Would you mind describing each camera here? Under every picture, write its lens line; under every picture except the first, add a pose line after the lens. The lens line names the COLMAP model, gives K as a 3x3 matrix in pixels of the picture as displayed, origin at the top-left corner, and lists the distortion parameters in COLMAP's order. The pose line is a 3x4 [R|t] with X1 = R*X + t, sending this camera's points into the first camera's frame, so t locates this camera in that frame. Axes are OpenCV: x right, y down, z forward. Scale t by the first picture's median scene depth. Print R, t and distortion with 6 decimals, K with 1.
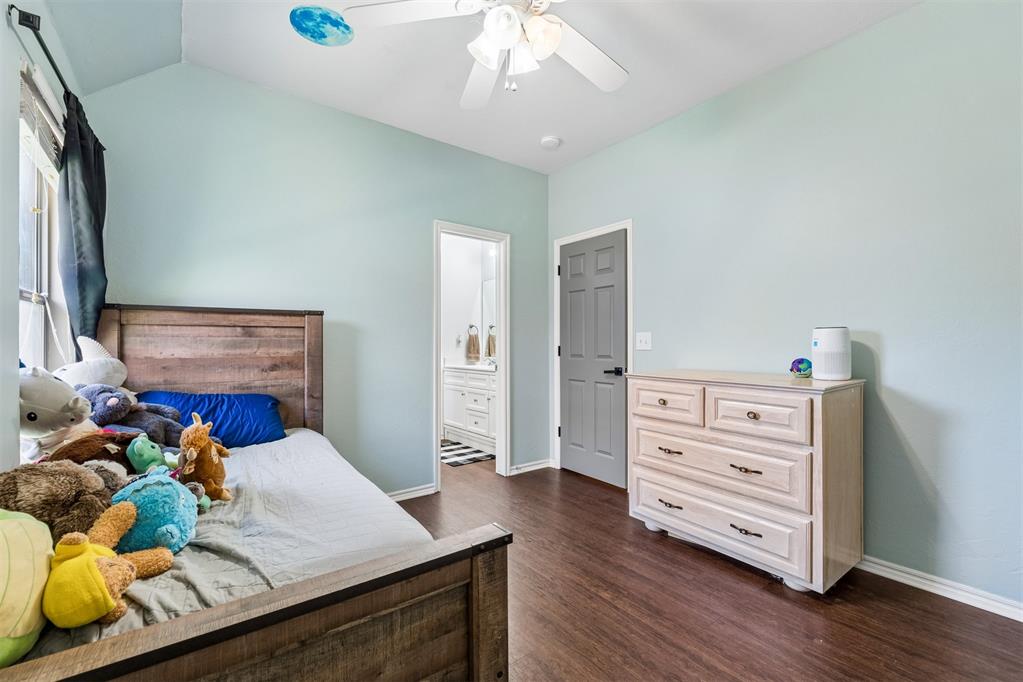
lens RADIAL K [[428.5, 0, 515.5], [0, 428.5, 340.4], [0, 0, 1]] dist [-0.005694, -0.000065]
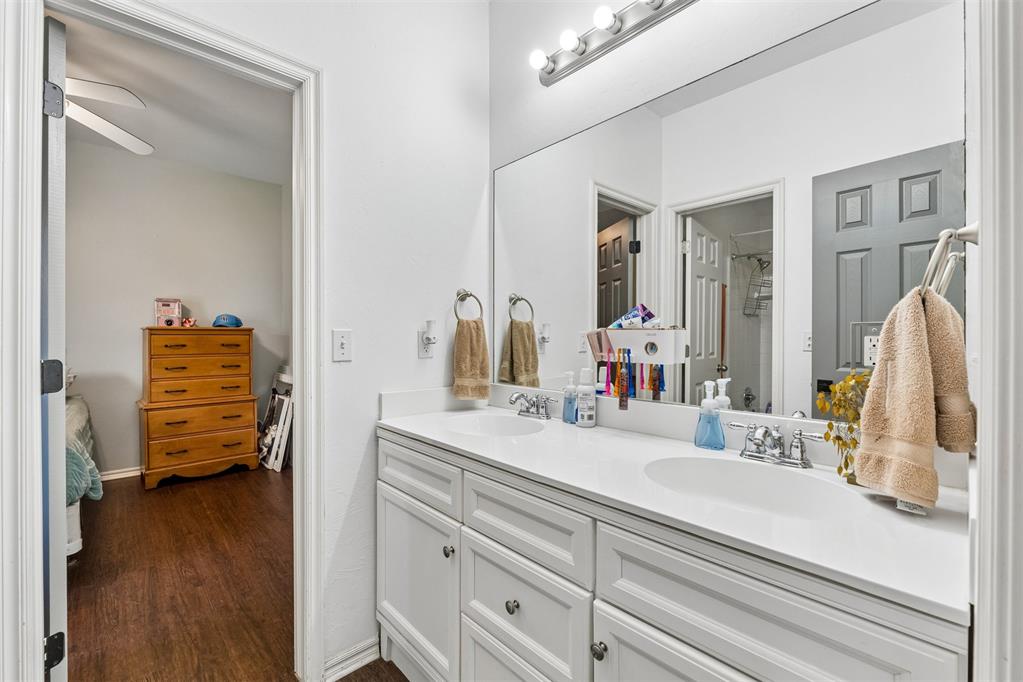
lens RADIAL K [[428.5, 0, 515.5], [0, 428.5, 340.4], [0, 0, 1]] dist [-0.005694, -0.000065]
pose [[0.993307, 0.000050, 0.115502, -0.098946], [-0.002068, 0.999847, 0.017349, -0.003416], [-0.115484, -0.017471, 0.993156, 0.653327]]
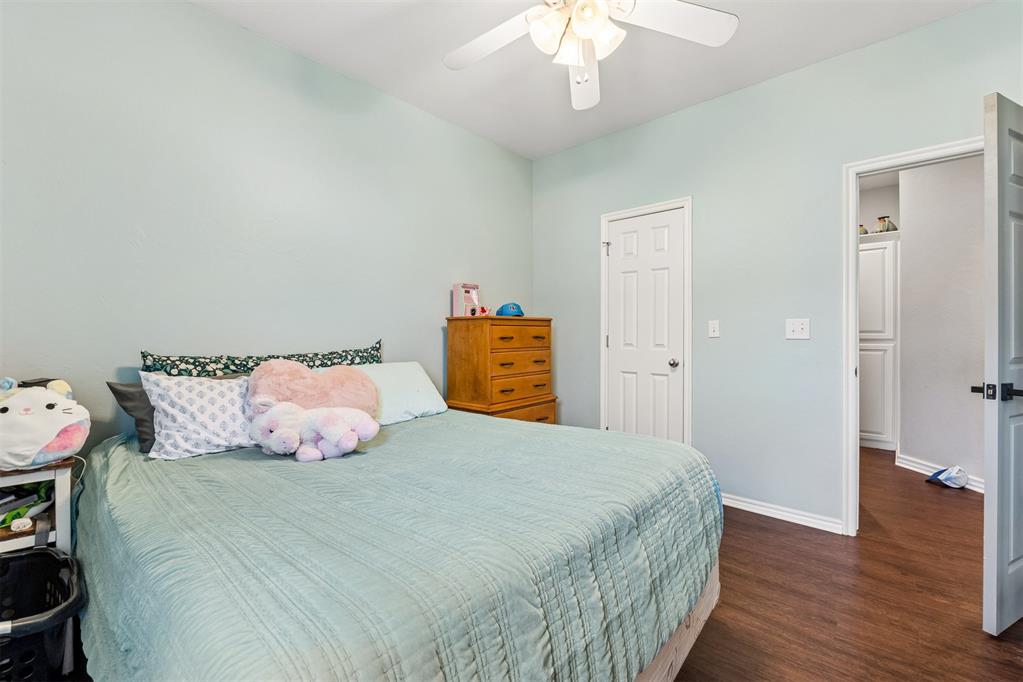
lens RADIAL K [[428.5, 0, 515.5], [0, 428.5, 340.4], [0, 0, 1]] dist [-0.005694, -0.000065]
pose [[0.981480, -0.010524, 0.191276, -0.619346], [0.005437, 0.999618, 0.027101, 0.004685], [-0.191488, -0.025560, 0.981162, 0.801553]]
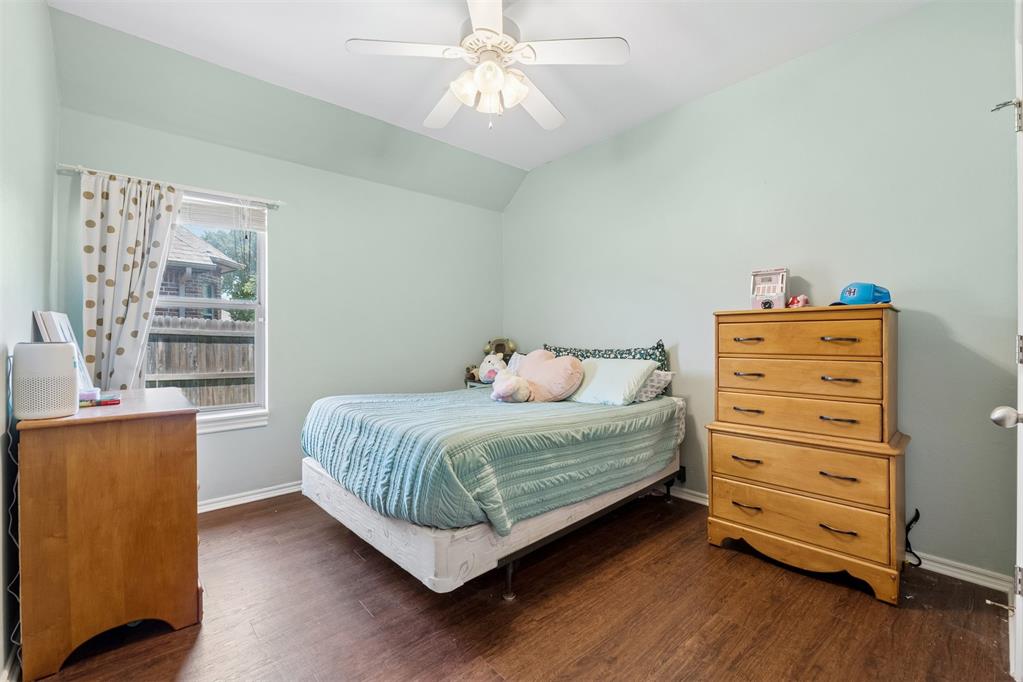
lens RADIAL K [[428.5, 0, 515.5], [0, 428.5, 340.4], [0, 0, 1]] dist [-0.005694, -0.000065]
pose [[0.083450, 0.001003, -0.996511, -0.139083], [0.012060, 0.999925, 0.002016, 0.013868], [0.996439, -0.012186, 0.083432, 1.084719]]
